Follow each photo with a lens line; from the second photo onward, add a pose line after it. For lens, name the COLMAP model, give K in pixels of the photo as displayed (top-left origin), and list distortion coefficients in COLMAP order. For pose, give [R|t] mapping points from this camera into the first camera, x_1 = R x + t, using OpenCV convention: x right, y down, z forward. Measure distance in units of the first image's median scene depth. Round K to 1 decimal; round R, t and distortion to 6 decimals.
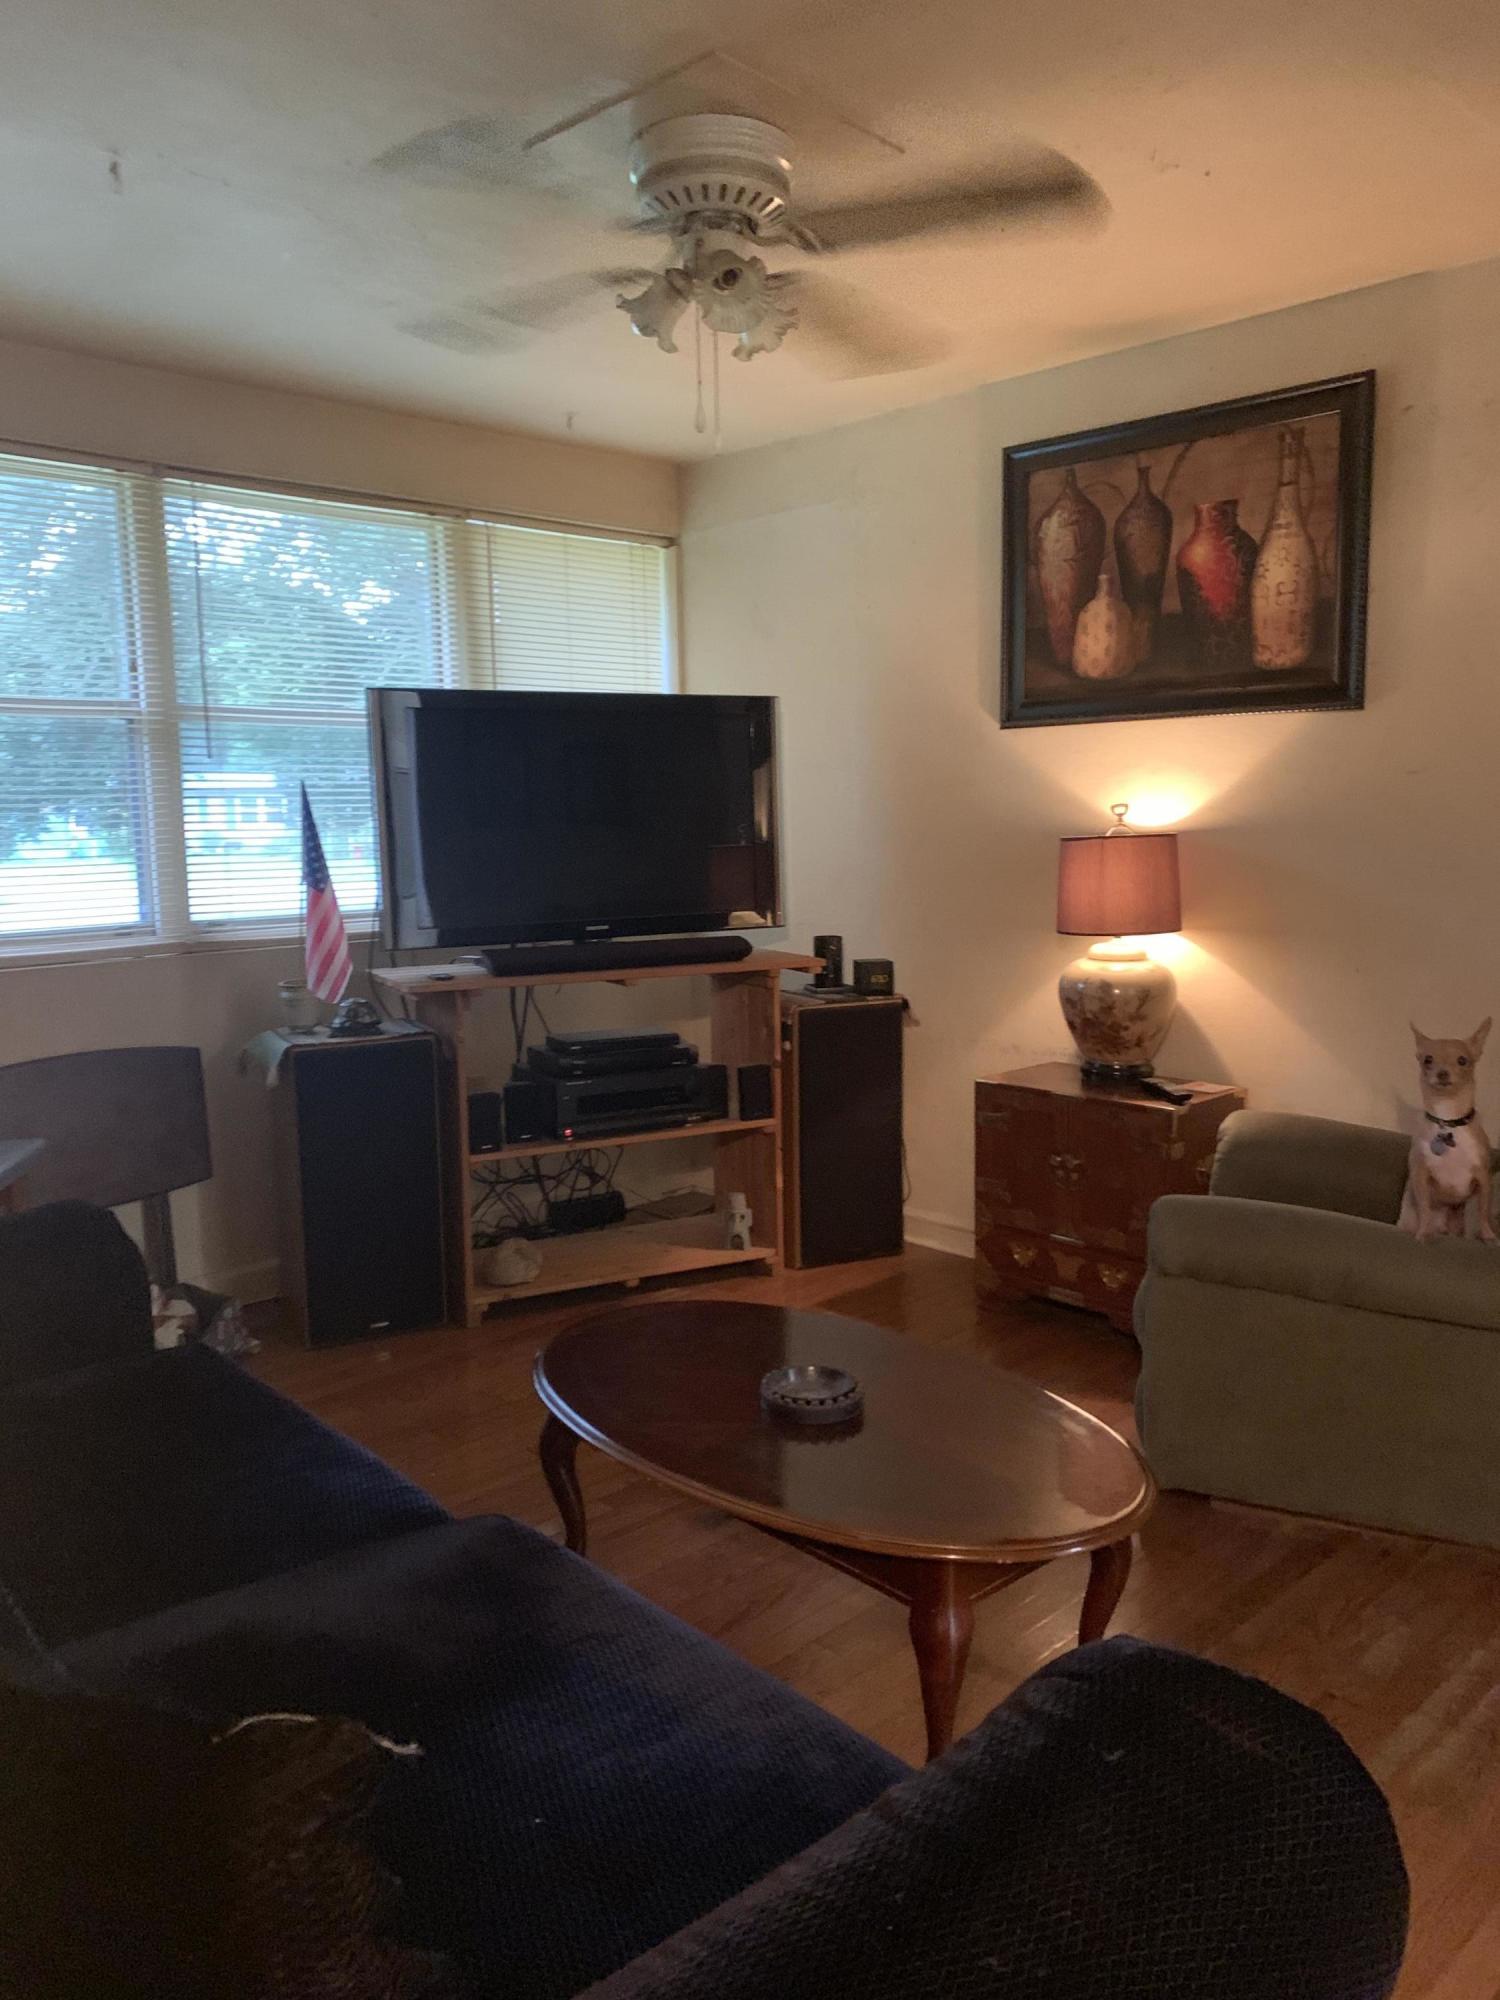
lens RADIAL K [[1505.8, 0, 753.2], [0, 1505.8, 986.6], [0, 0, 1]] dist [0.030343, -0.039320]
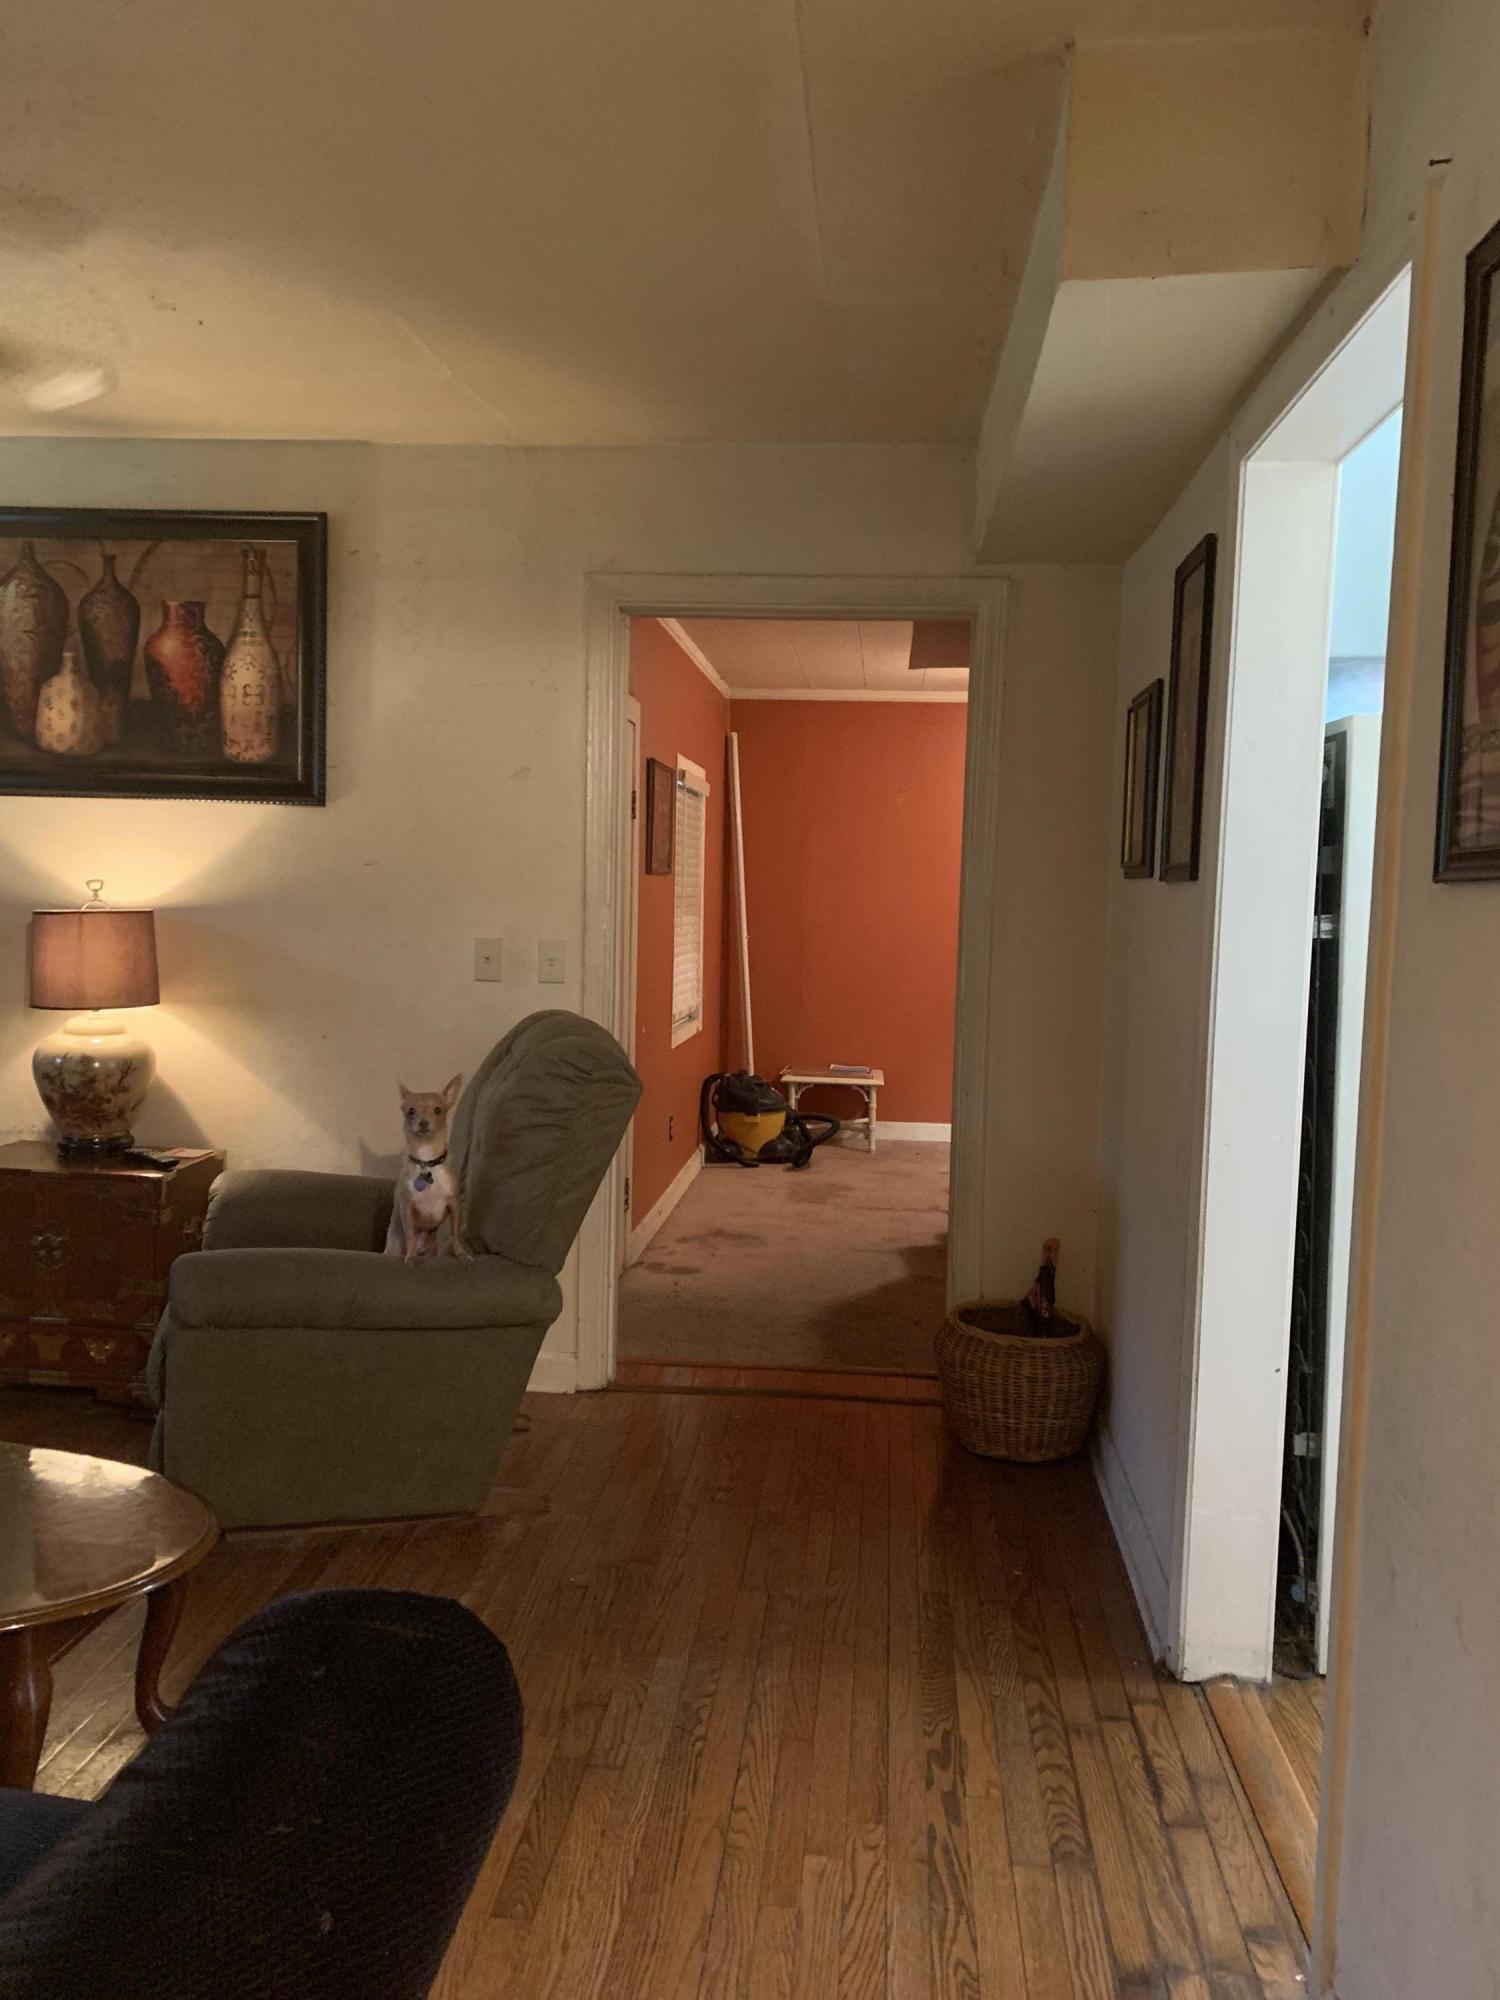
lens RADIAL K [[1553.2, 0, 756.9], [0, 1553.2, 998.9], [0, 0, 1]] dist [0.049543, -0.057171]
pose [[0.762658, -0.017288, 0.646571, -0.100953], [0.037200, 0.999160, -0.017164, -0.006759], [-0.645732, 0.037143, 0.762661, -0.088199]]
